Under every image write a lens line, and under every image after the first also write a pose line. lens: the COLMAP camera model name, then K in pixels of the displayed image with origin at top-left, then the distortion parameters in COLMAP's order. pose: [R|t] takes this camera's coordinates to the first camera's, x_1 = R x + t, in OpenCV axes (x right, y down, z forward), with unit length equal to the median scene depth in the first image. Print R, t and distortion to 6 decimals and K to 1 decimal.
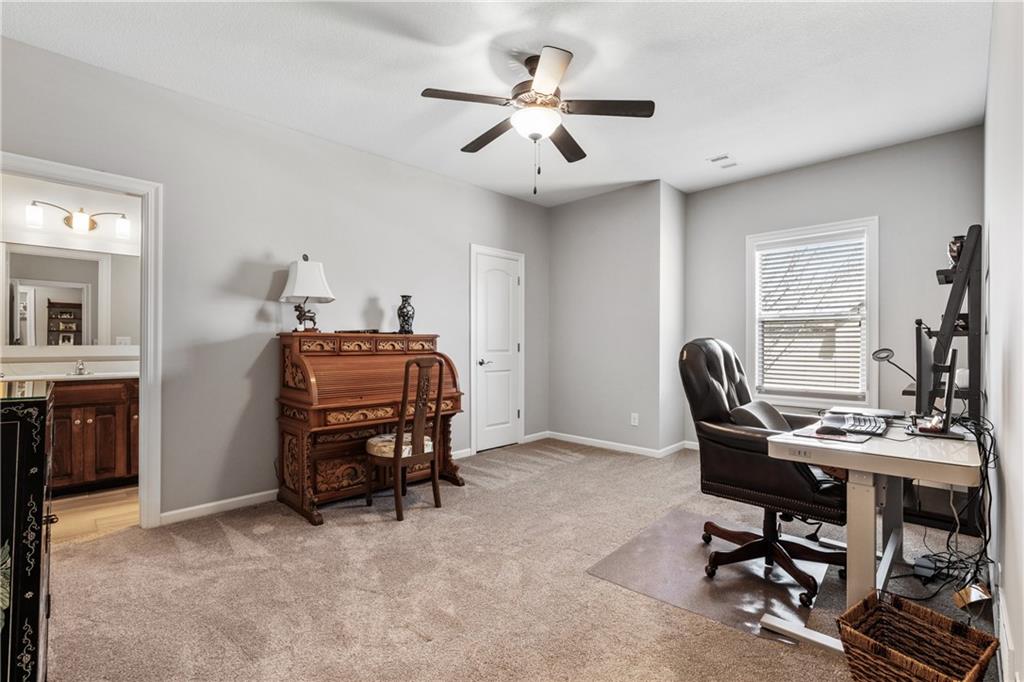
lens RADIAL K [[459.7, 0, 513.4], [0, 459.7, 342.7], [0, 0, 1]] dist [-0.003989, 0.001099]
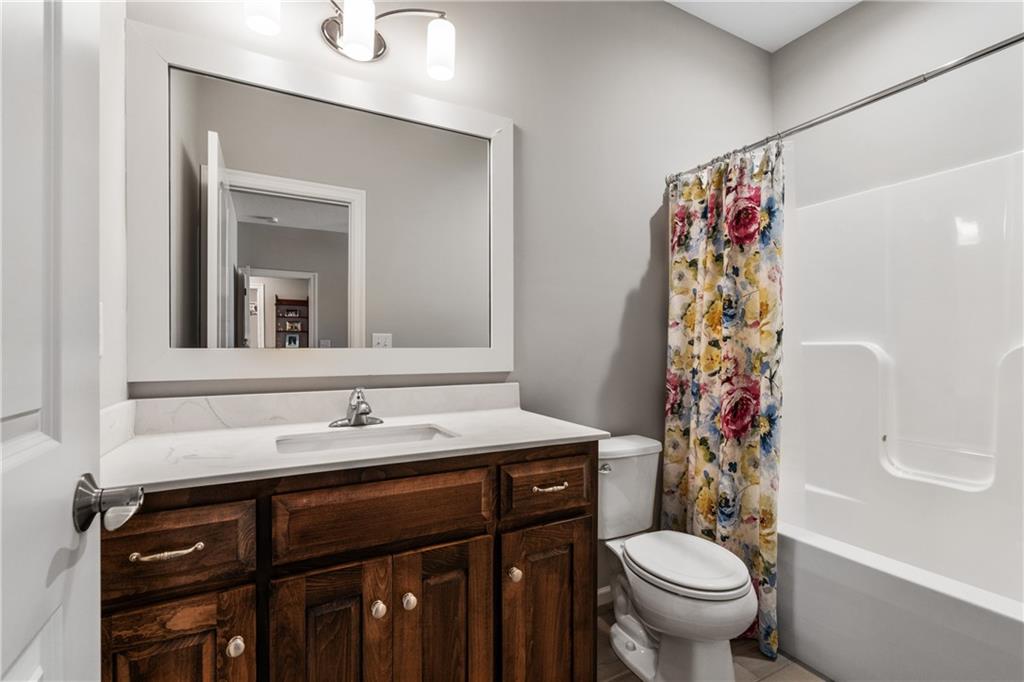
lens RADIAL K [[459.7, 0, 512.8], [0, 459.7, 341.5], [0, 0, 1]] dist [-0.003989, 0.001099]
pose [[0.952203, -0.006091, -0.305406, -0.319312], [0.003756, 0.999959, -0.008233, 0.002116], [0.305444, 0.006693, 0.952187, 0.305811]]
